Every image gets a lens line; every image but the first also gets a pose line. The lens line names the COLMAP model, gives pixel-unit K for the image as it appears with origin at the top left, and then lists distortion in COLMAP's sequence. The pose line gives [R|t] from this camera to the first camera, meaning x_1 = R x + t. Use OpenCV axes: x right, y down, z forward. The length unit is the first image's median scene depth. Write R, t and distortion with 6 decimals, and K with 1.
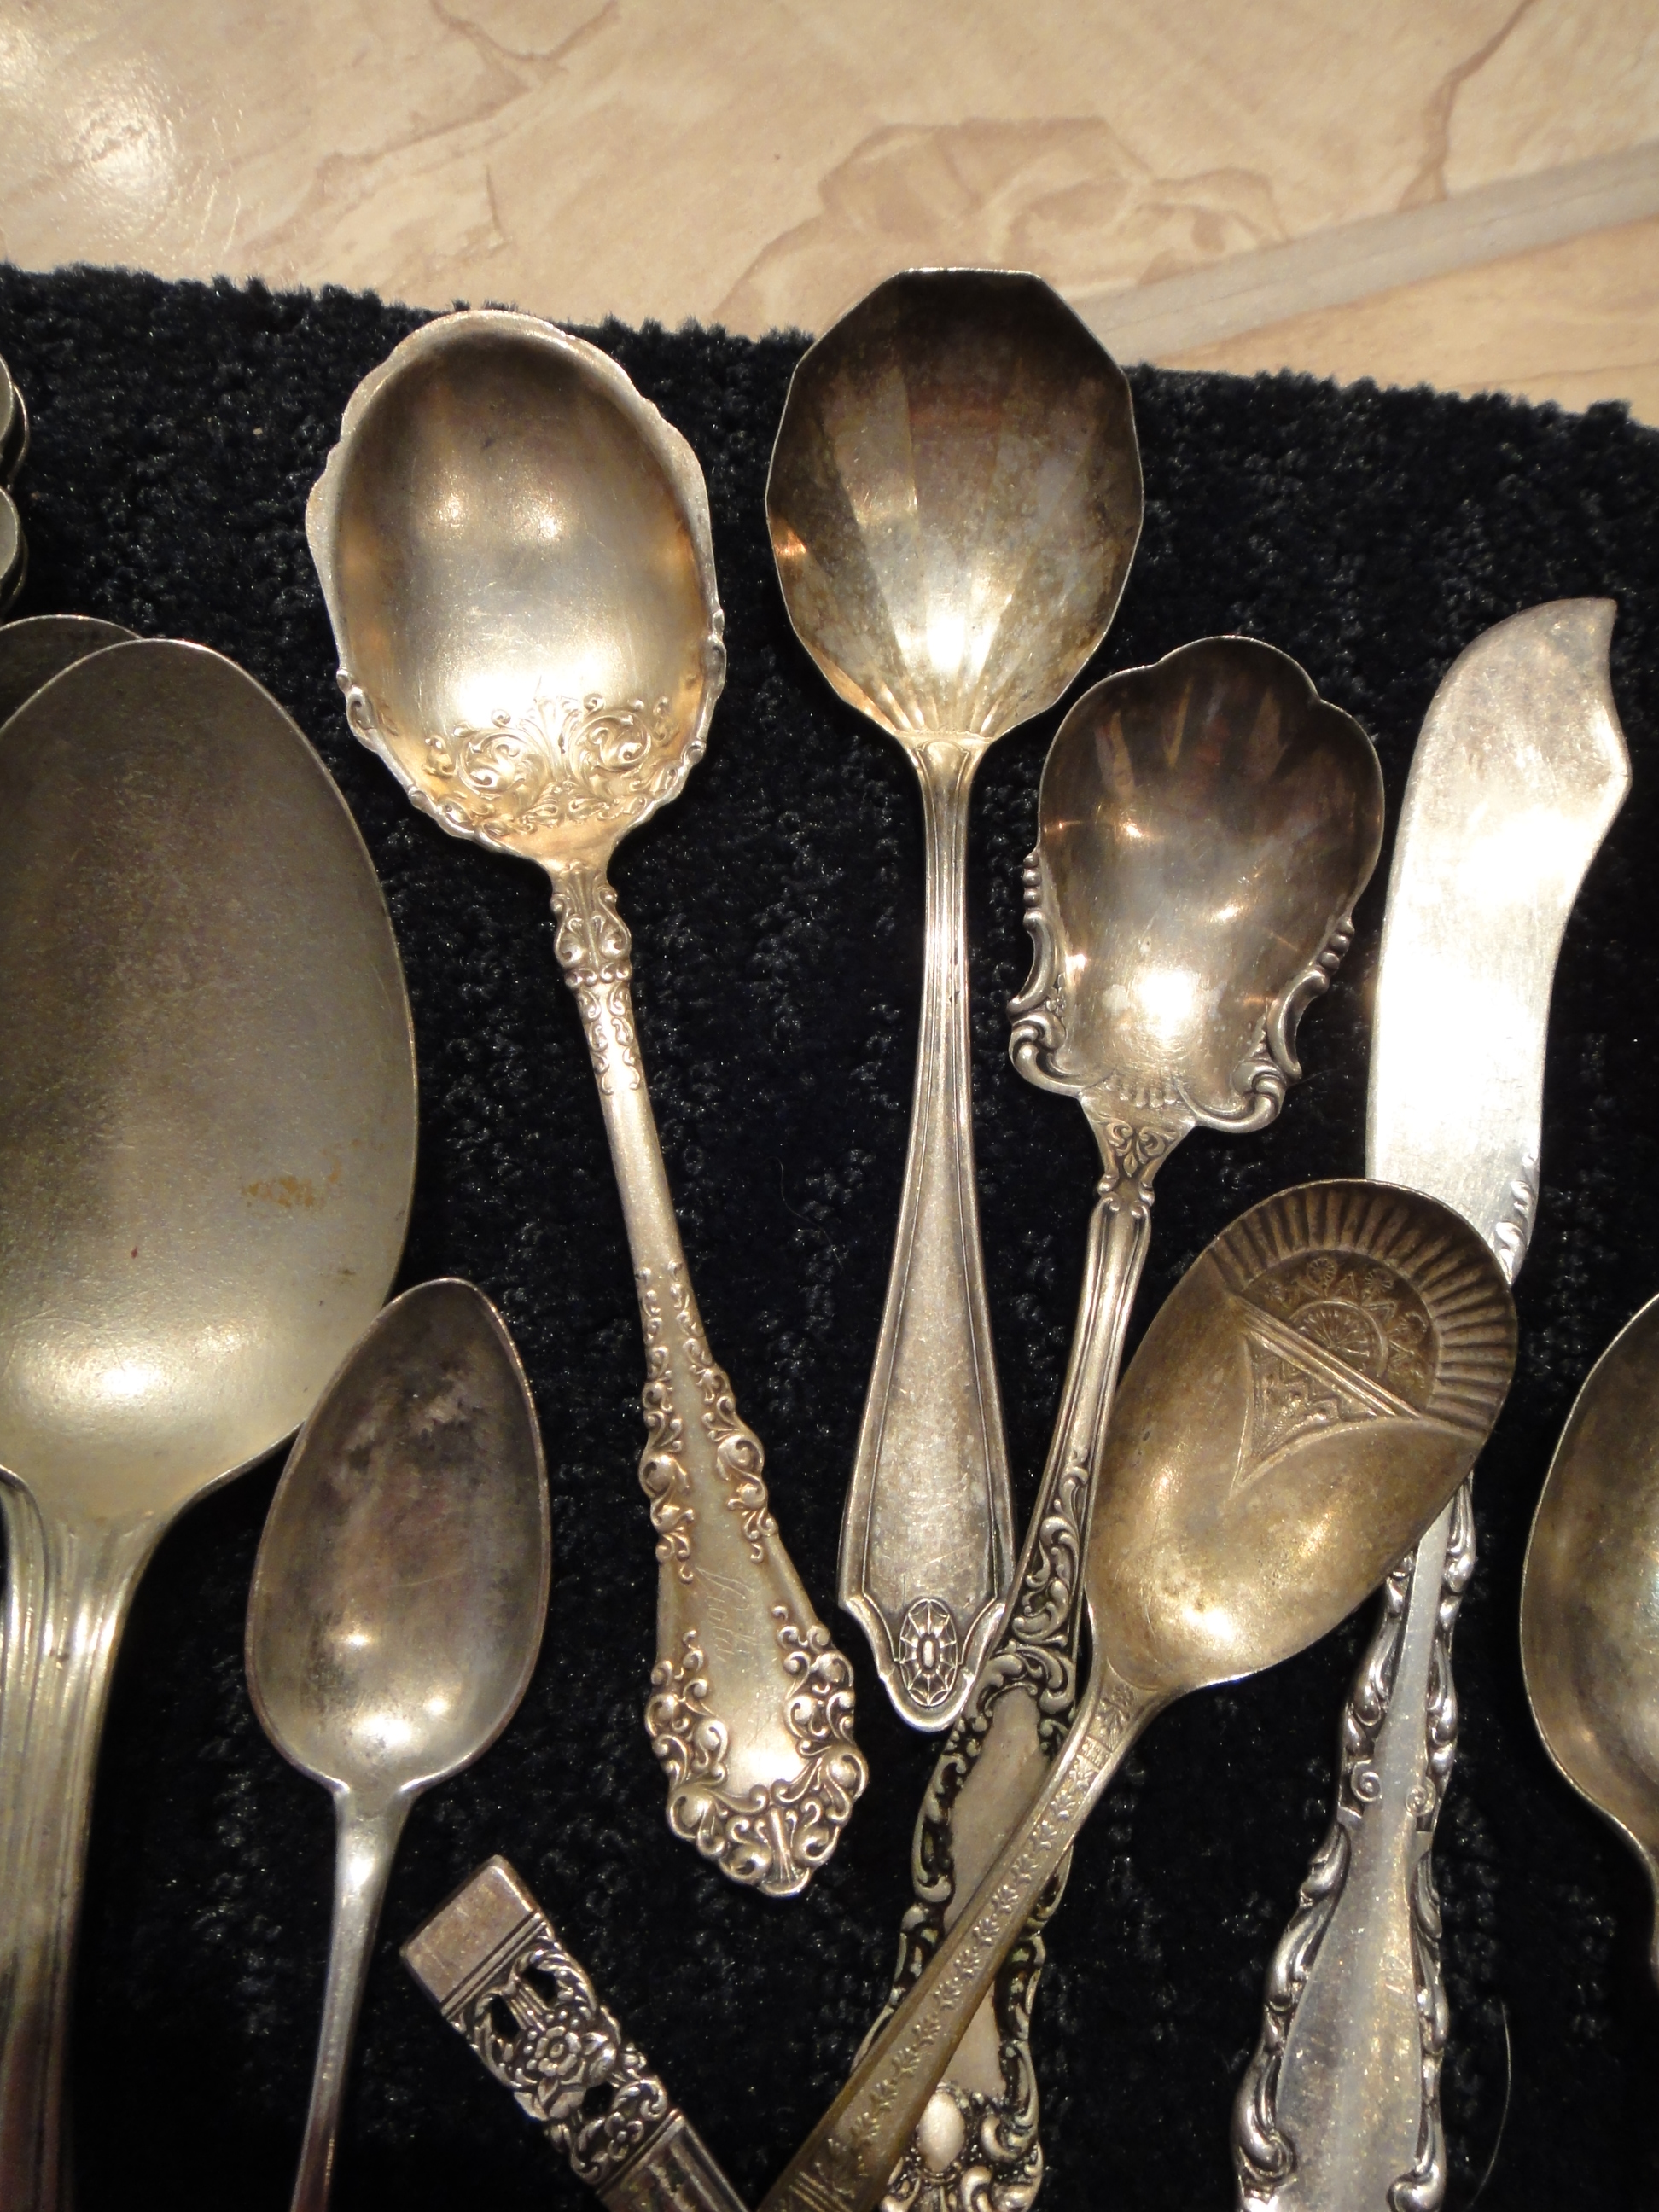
lens RADIAL K [[1674.0, 0, 838.0], [0, 1674.0, 1107.0], [0, 0, 1]] dist [0.036516, -0.006428]
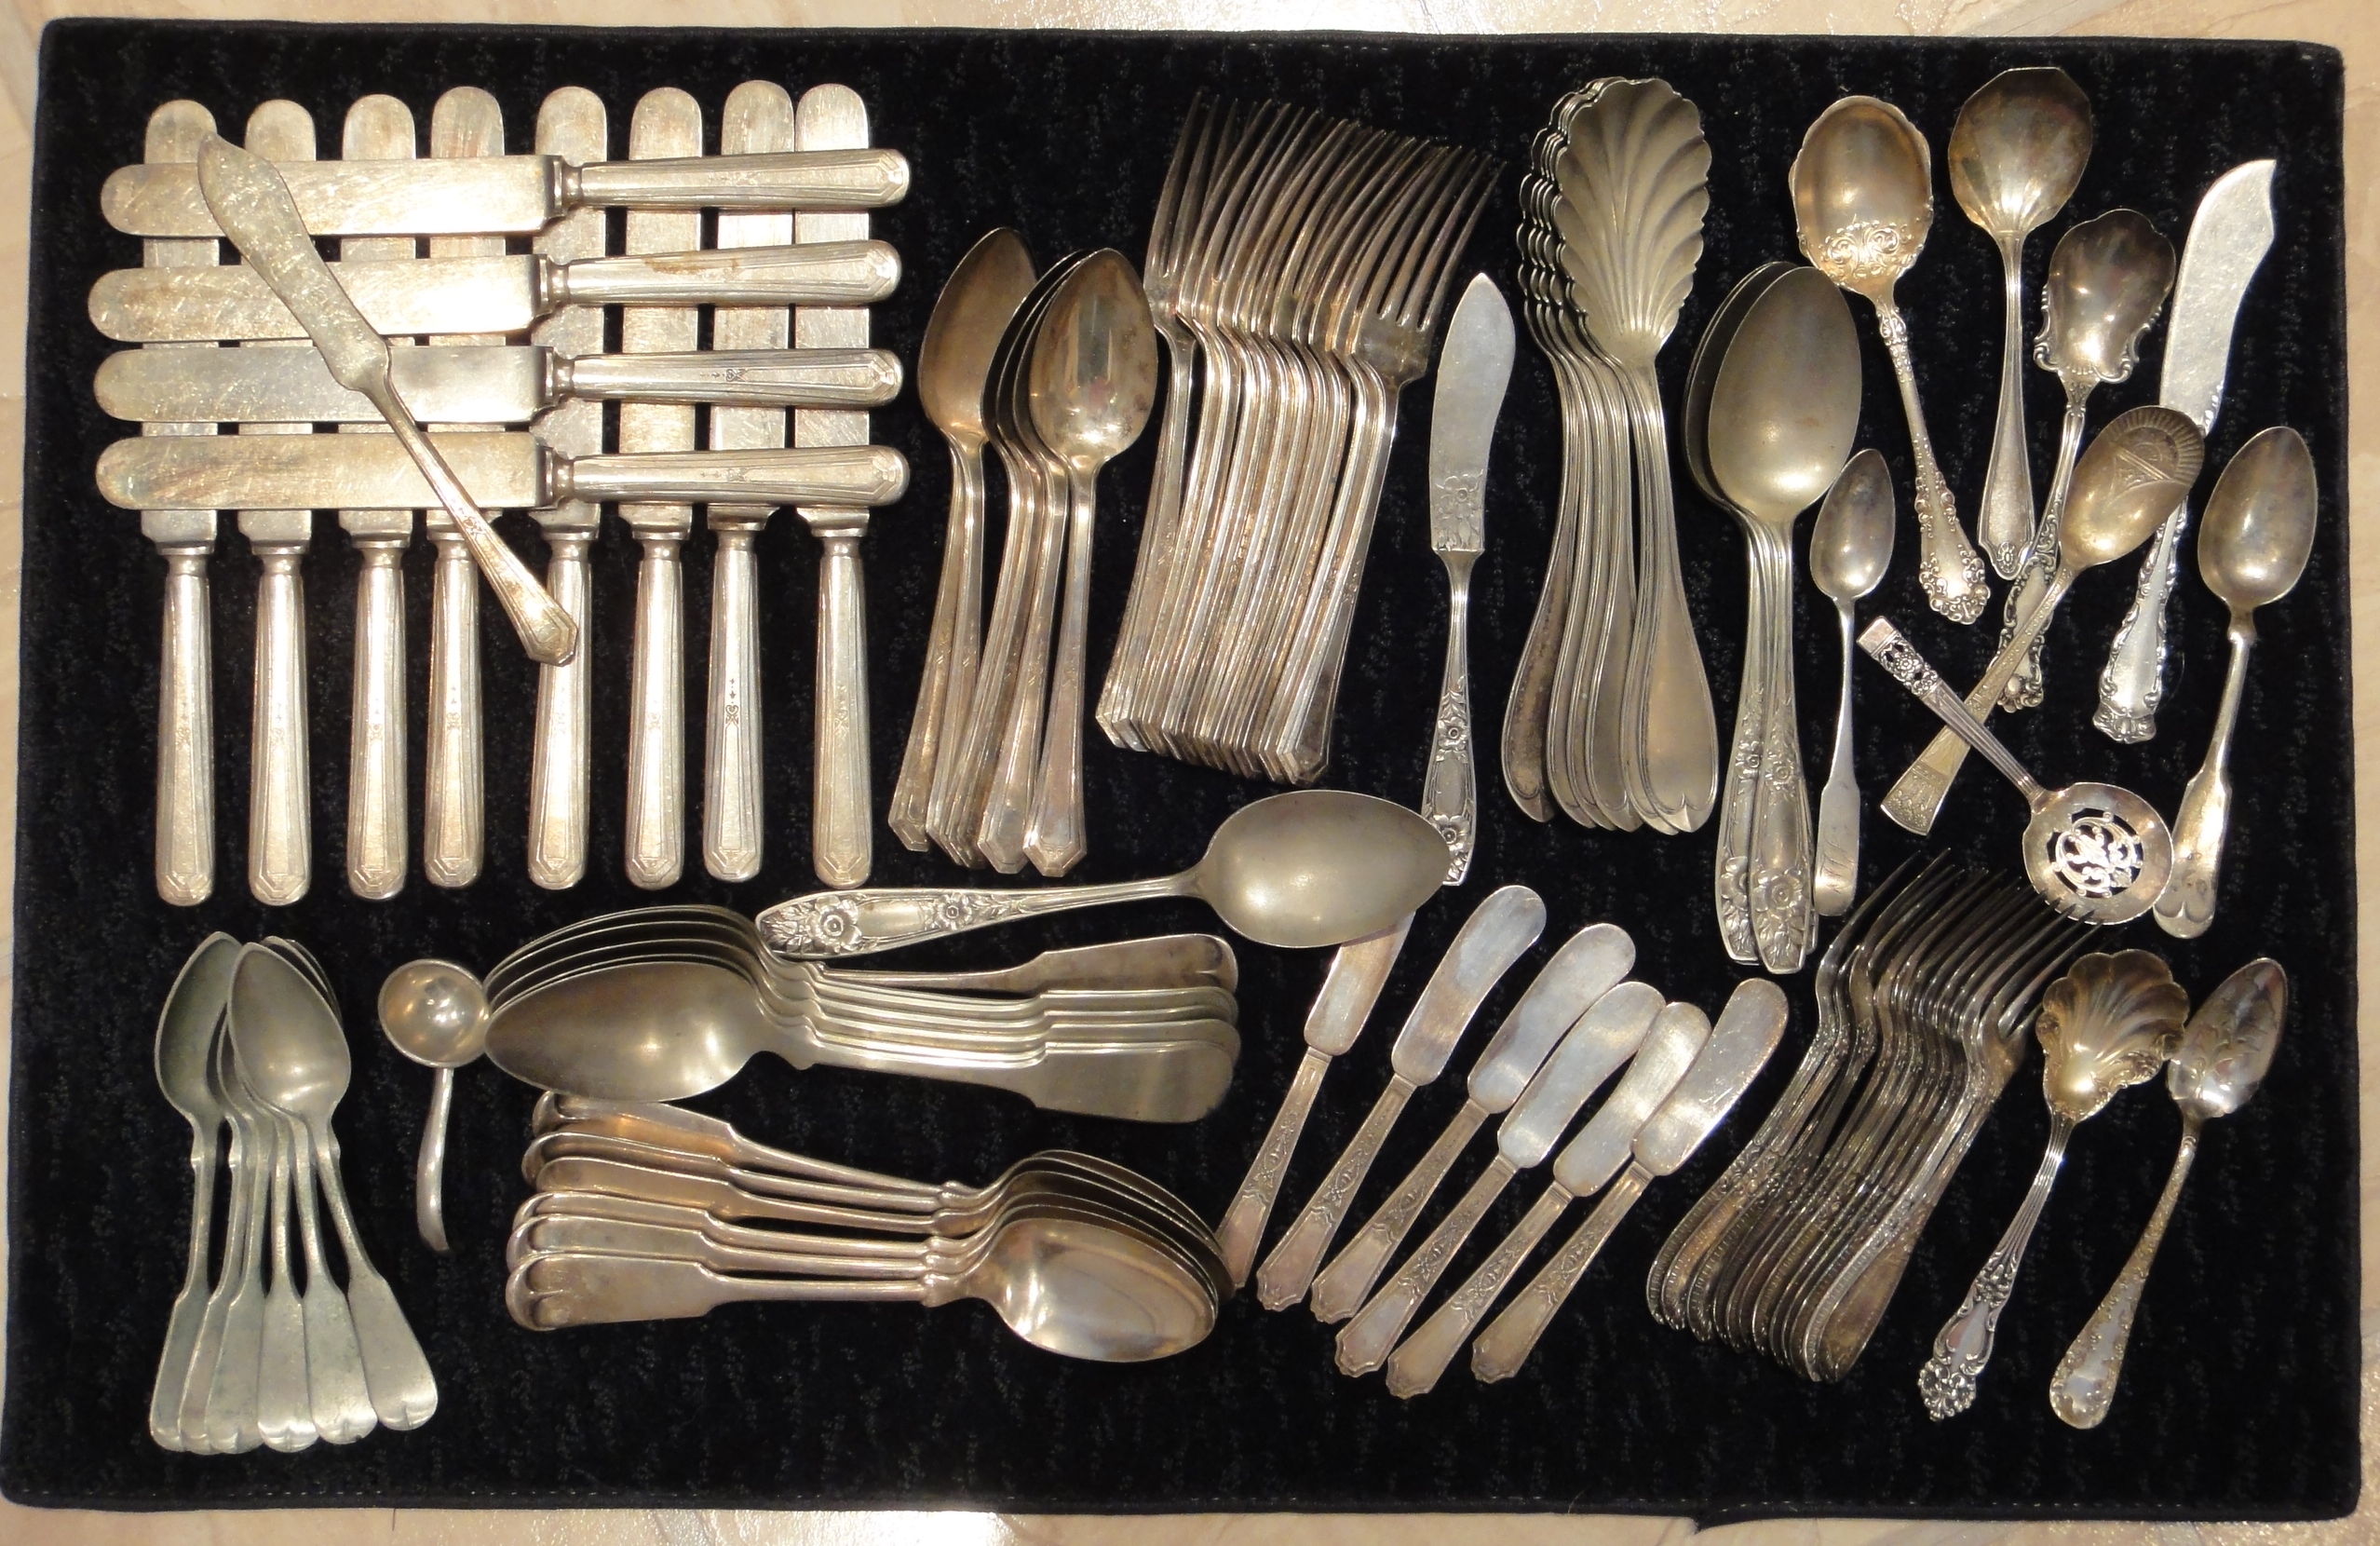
lens RADIAL K [[2815.0, 0, 1171.7], [0, 2815.0, 744.8], [0, 0, 1]] dist [0.141887, 0.000000]
pose [[0.999520, -0.025009, -0.018267, -1.423924], [0.029020, 0.962312, 0.270394, -0.833625], [0.010816, -0.270794, 0.962577, -4.271871]]
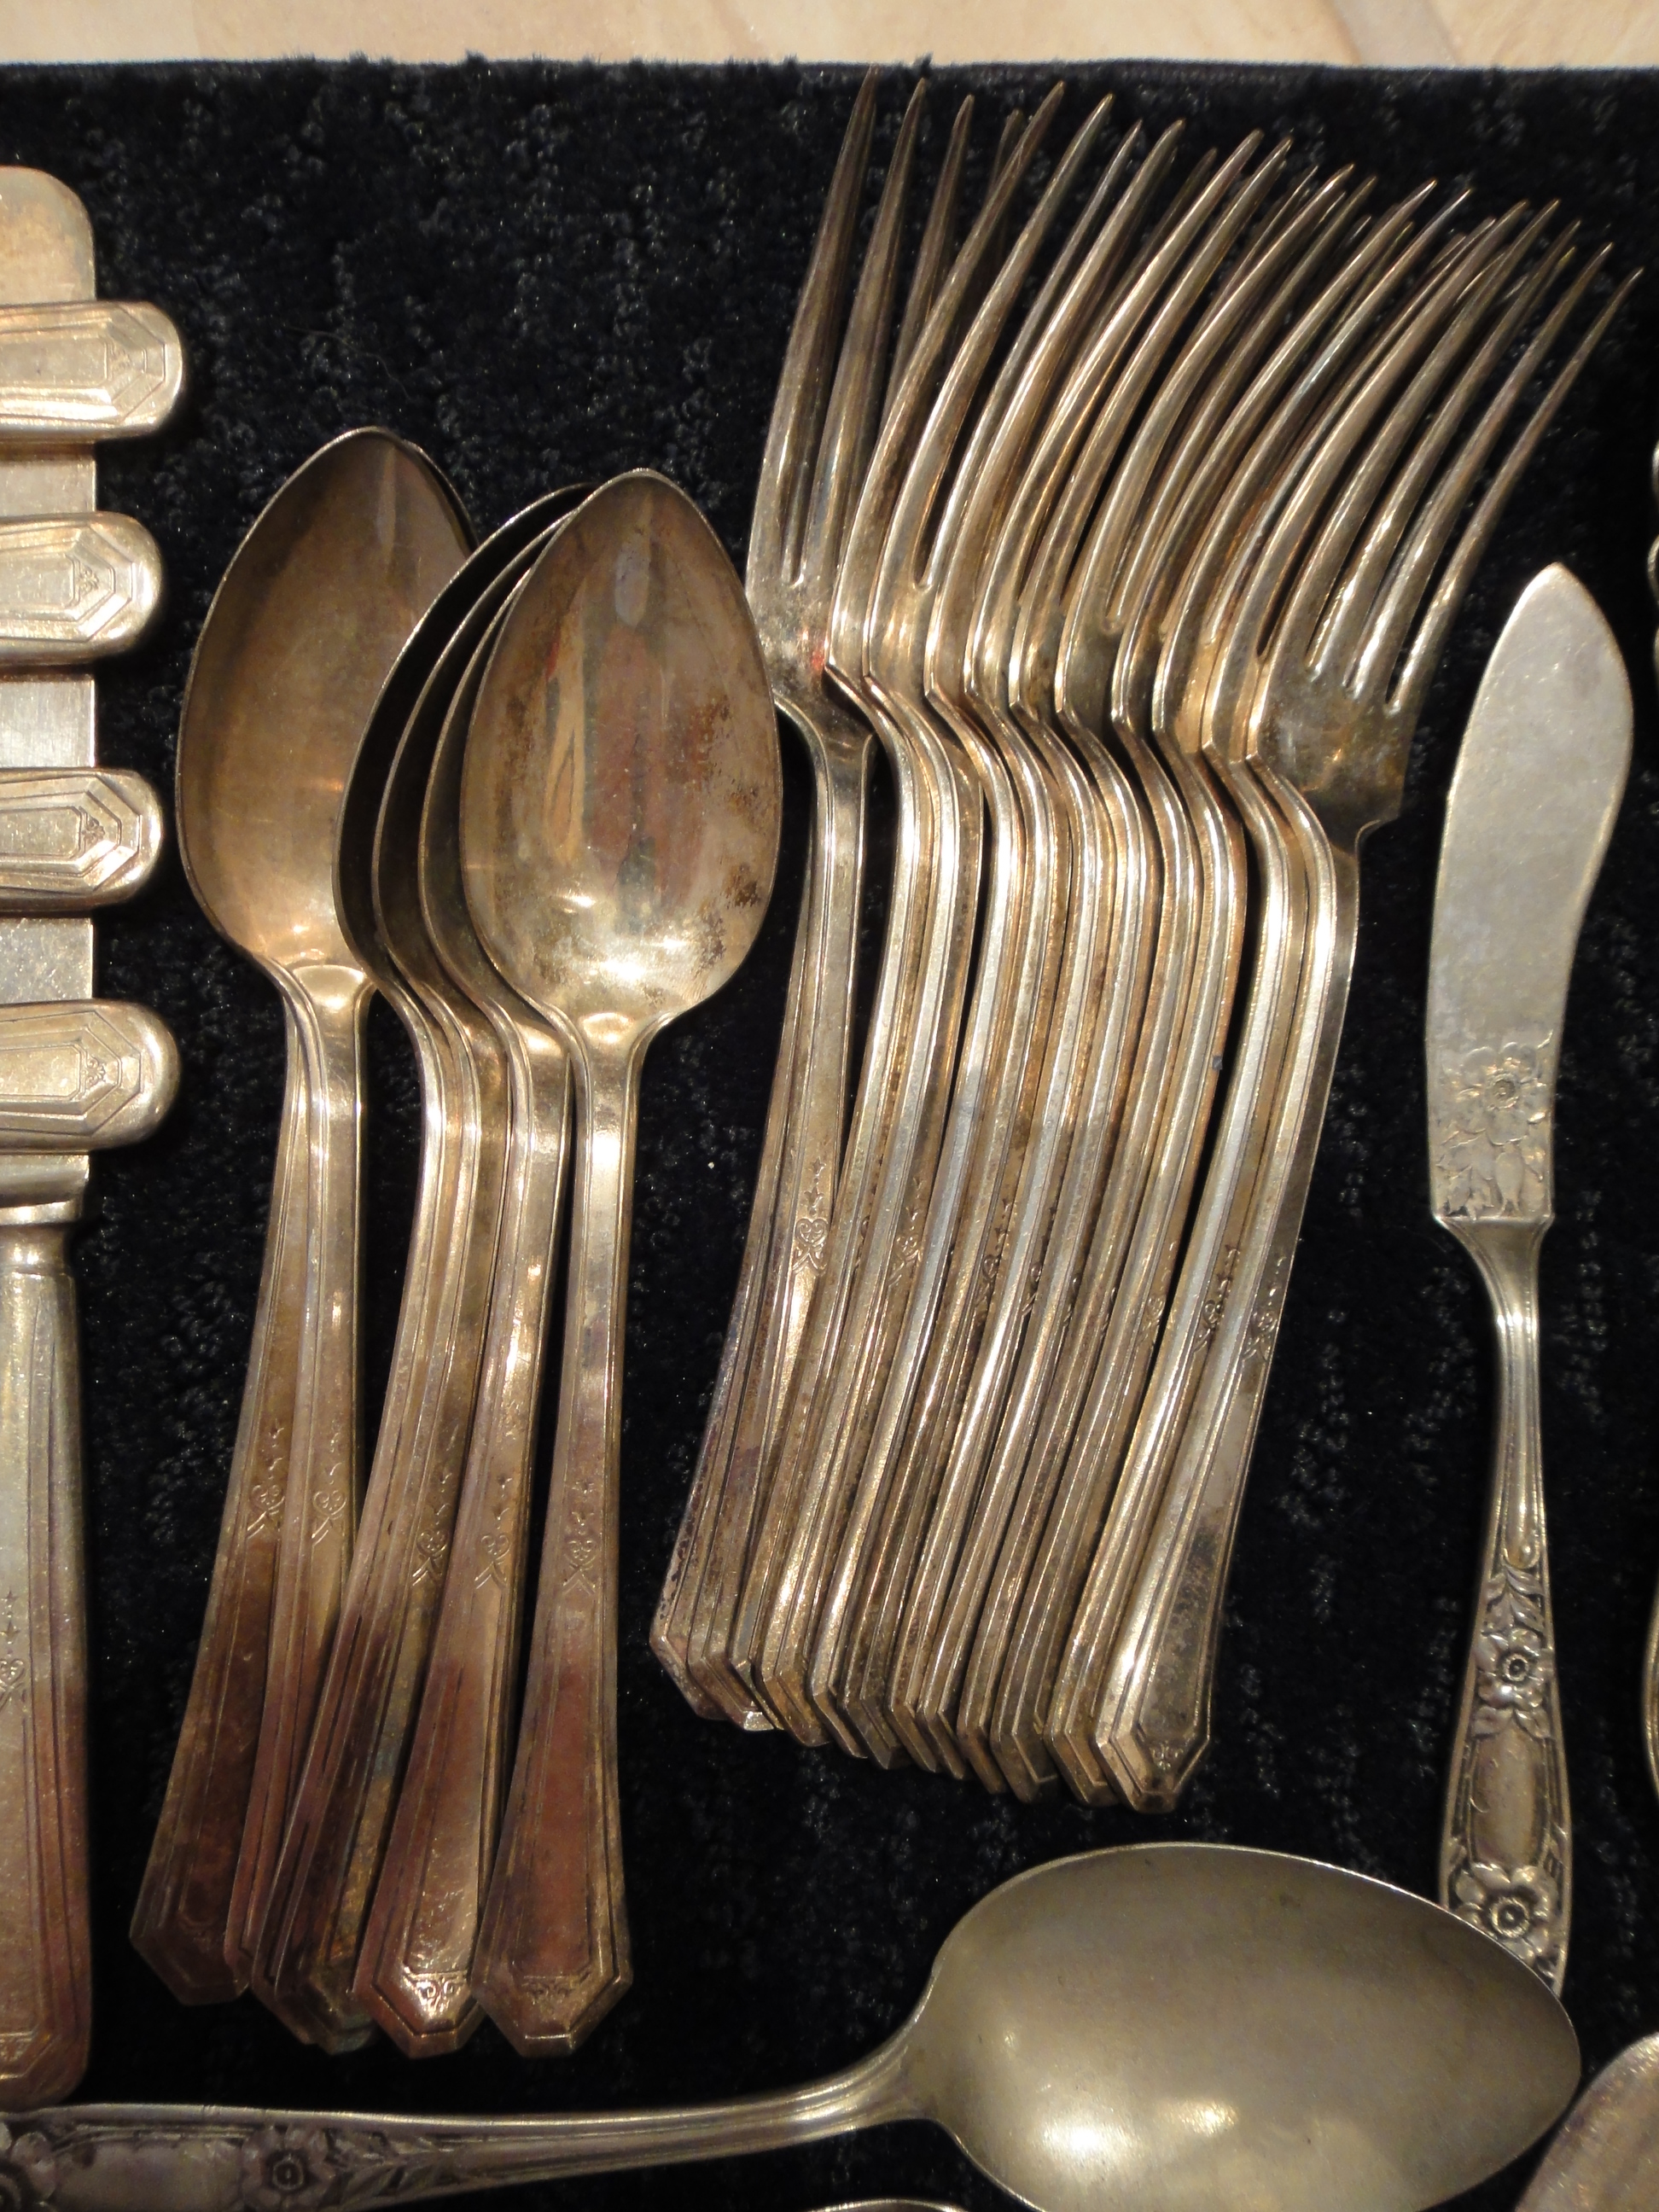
lens RADIAL K [[1674.0, 0, 799.3], [0, 1674.0, 1184.0], [0, 0, 1]] dist [0.036516, -0.006428]
pose [[0.998885, -0.044115, -0.016799, -1.505888], [0.046957, 0.965036, 0.257878, -0.138649], [0.004835, -0.258379, 0.966031, -0.367456]]
